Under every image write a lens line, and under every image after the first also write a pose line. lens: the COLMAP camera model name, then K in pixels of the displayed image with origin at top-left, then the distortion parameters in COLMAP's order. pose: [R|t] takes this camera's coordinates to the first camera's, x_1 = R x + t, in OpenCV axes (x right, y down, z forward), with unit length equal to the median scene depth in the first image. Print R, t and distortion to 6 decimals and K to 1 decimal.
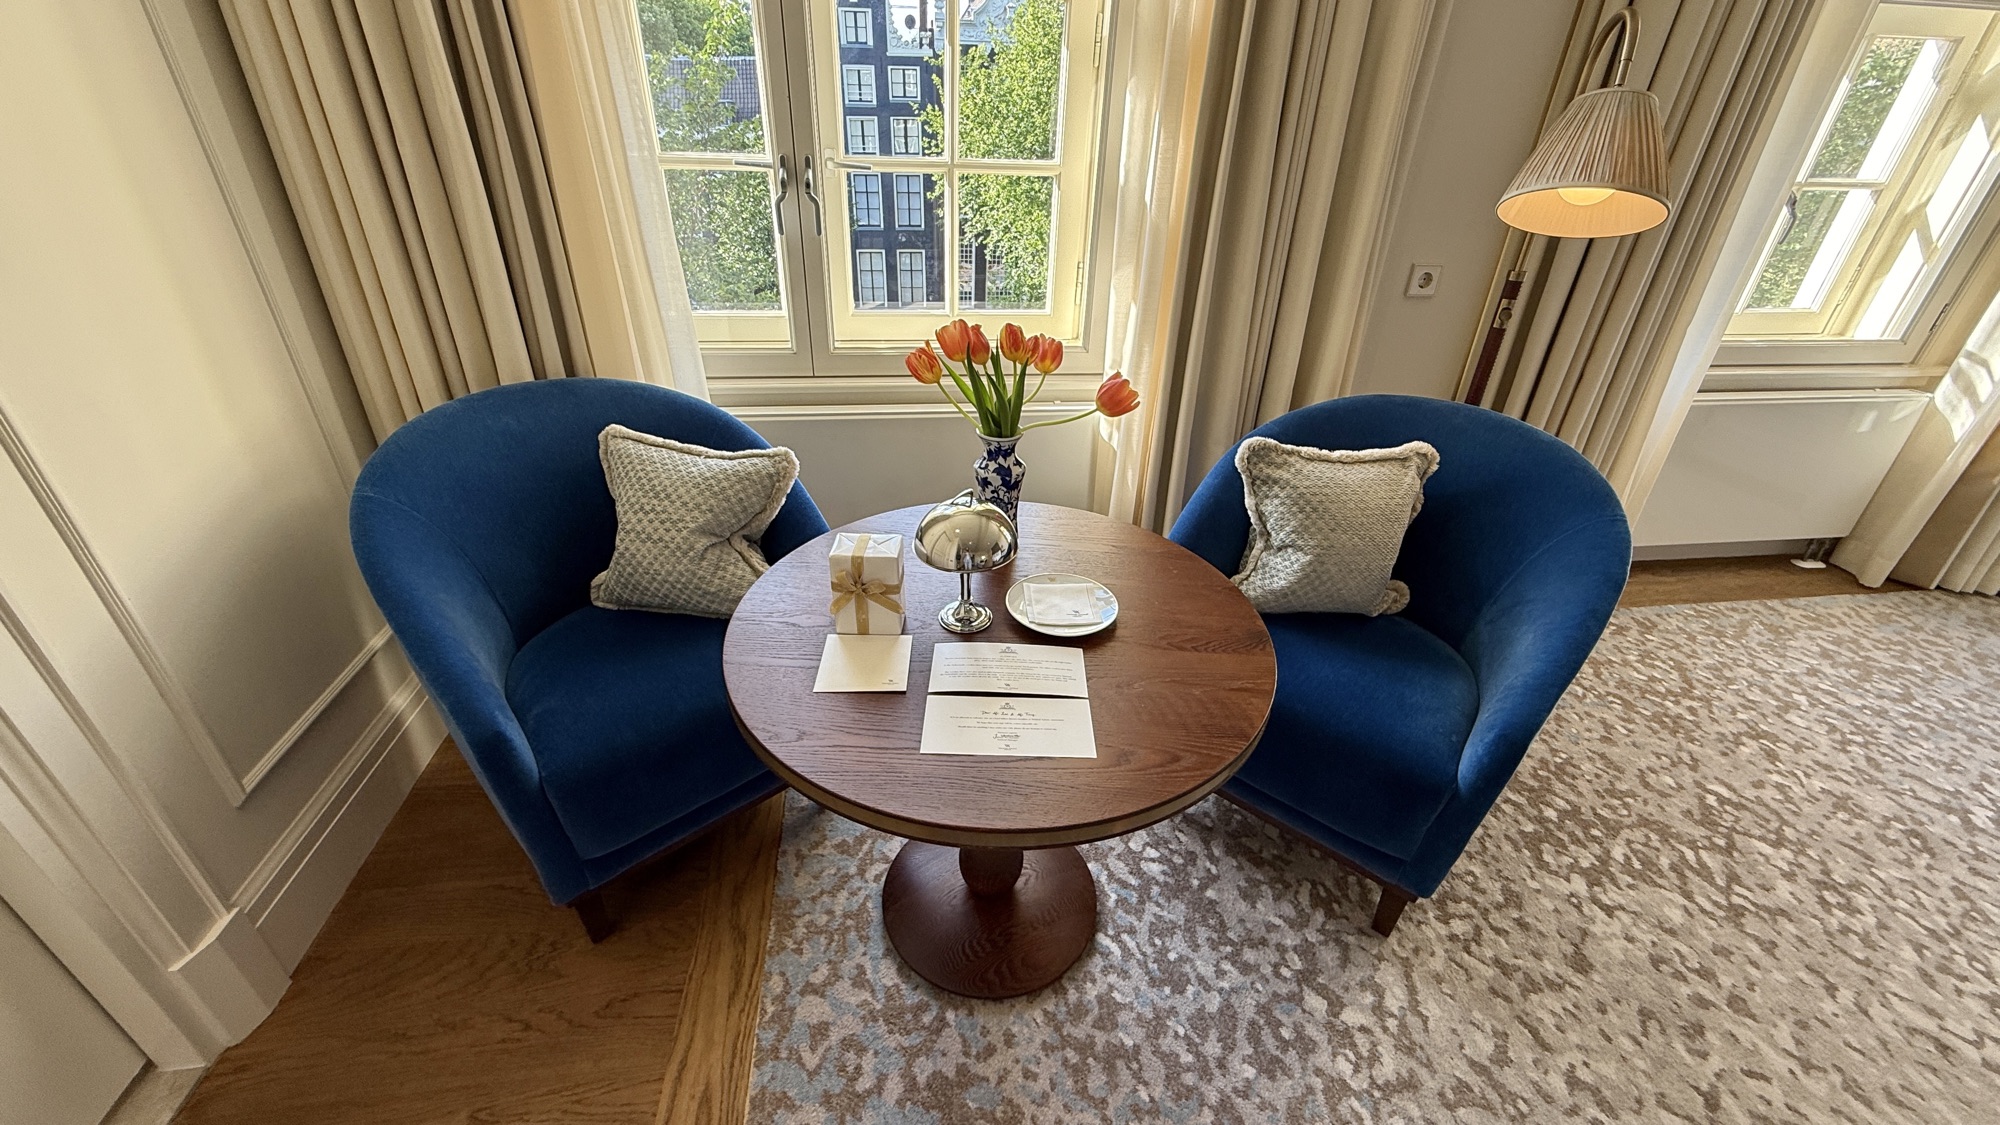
lens RADIAL K [[794.3, 0, 995.3], [0, 794.3, 563.8], [0, 0, 1]] dist [0.001583, 0.000165]
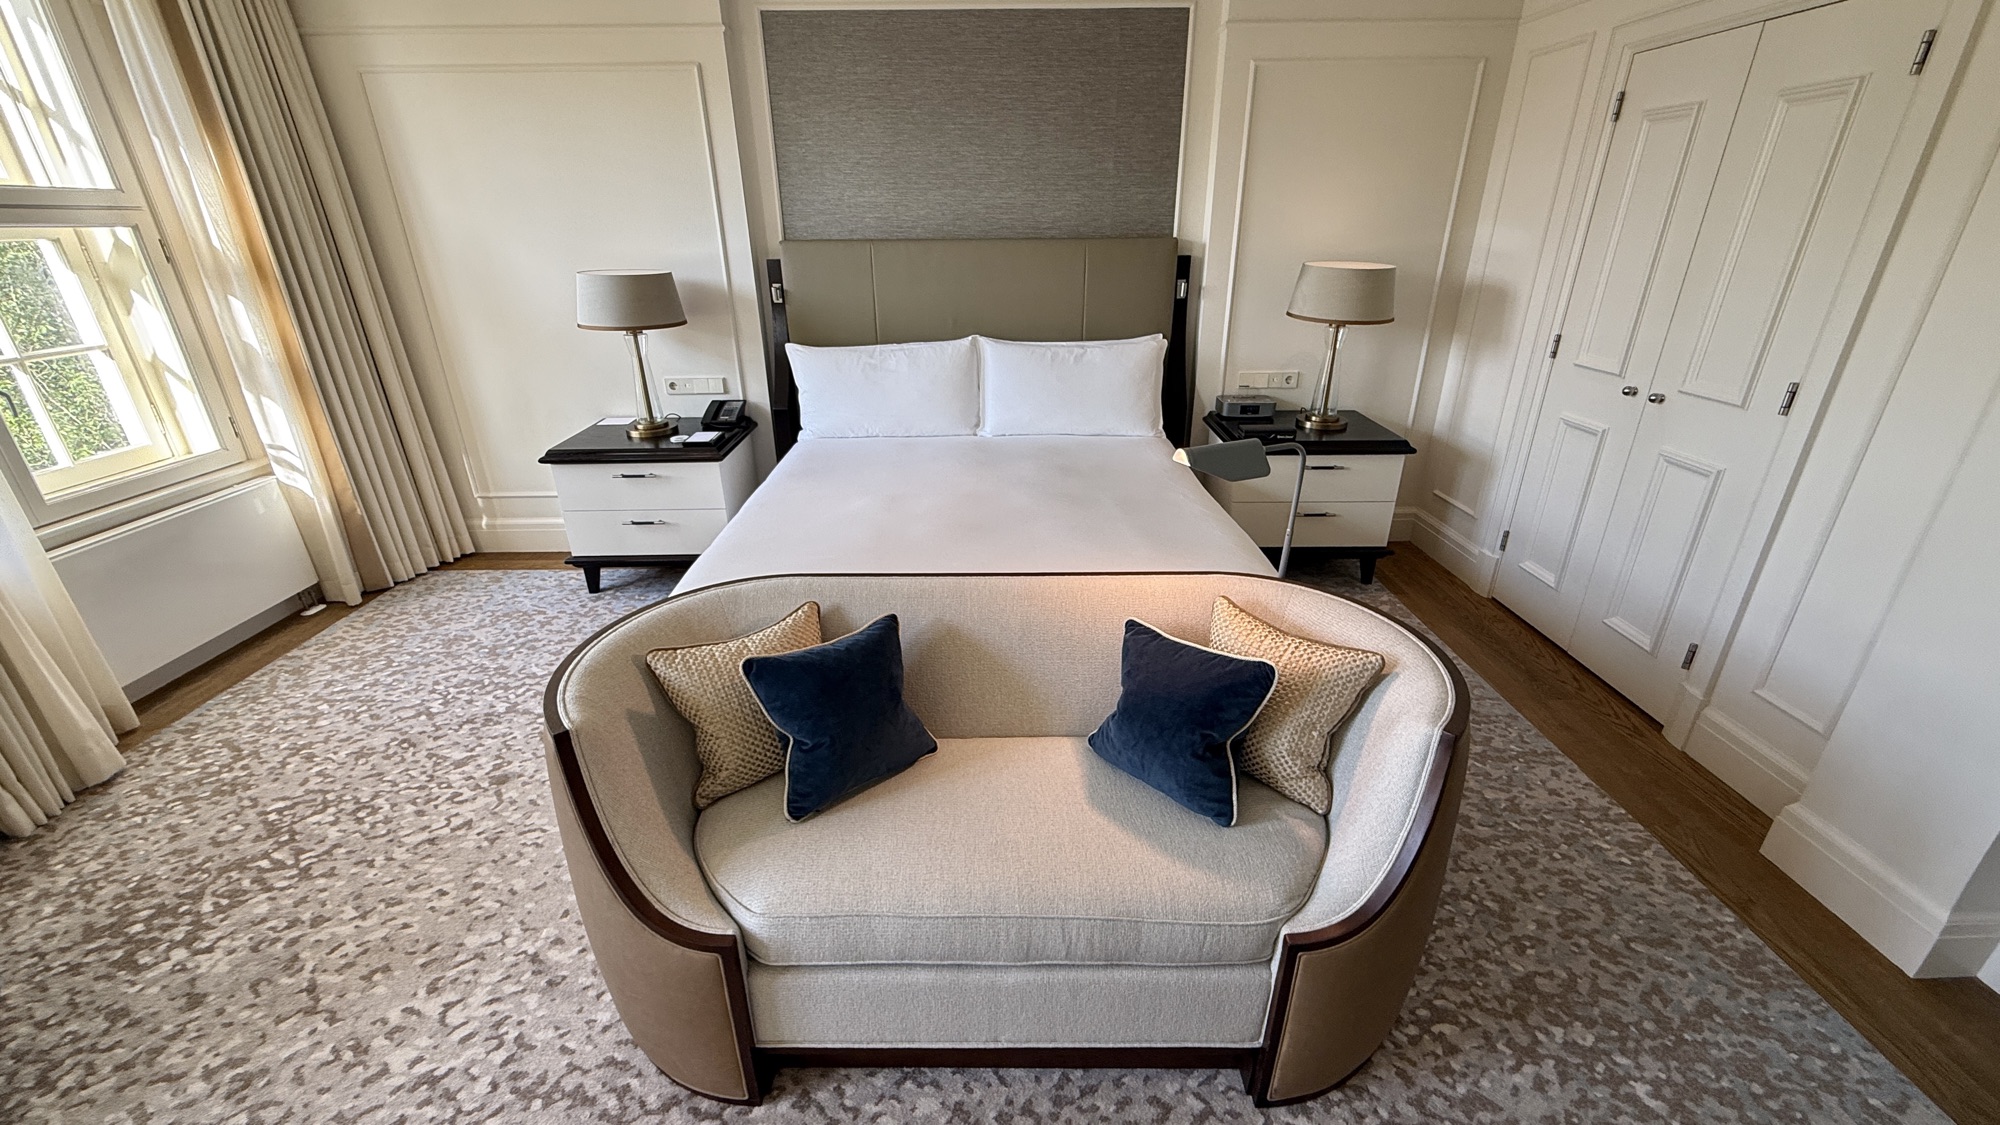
lens RADIAL K [[794.3, 0, 998.0], [0, 794.3, 562.3], [0, 0, 1]] dist [0.001583, 0.000165]
pose [[0.122195, -0.420408, 0.899069, 0.050078], [0.508864, 0.804274, 0.306921, 0.171245], [-0.852130, 0.420000, 0.312209, -0.611693]]
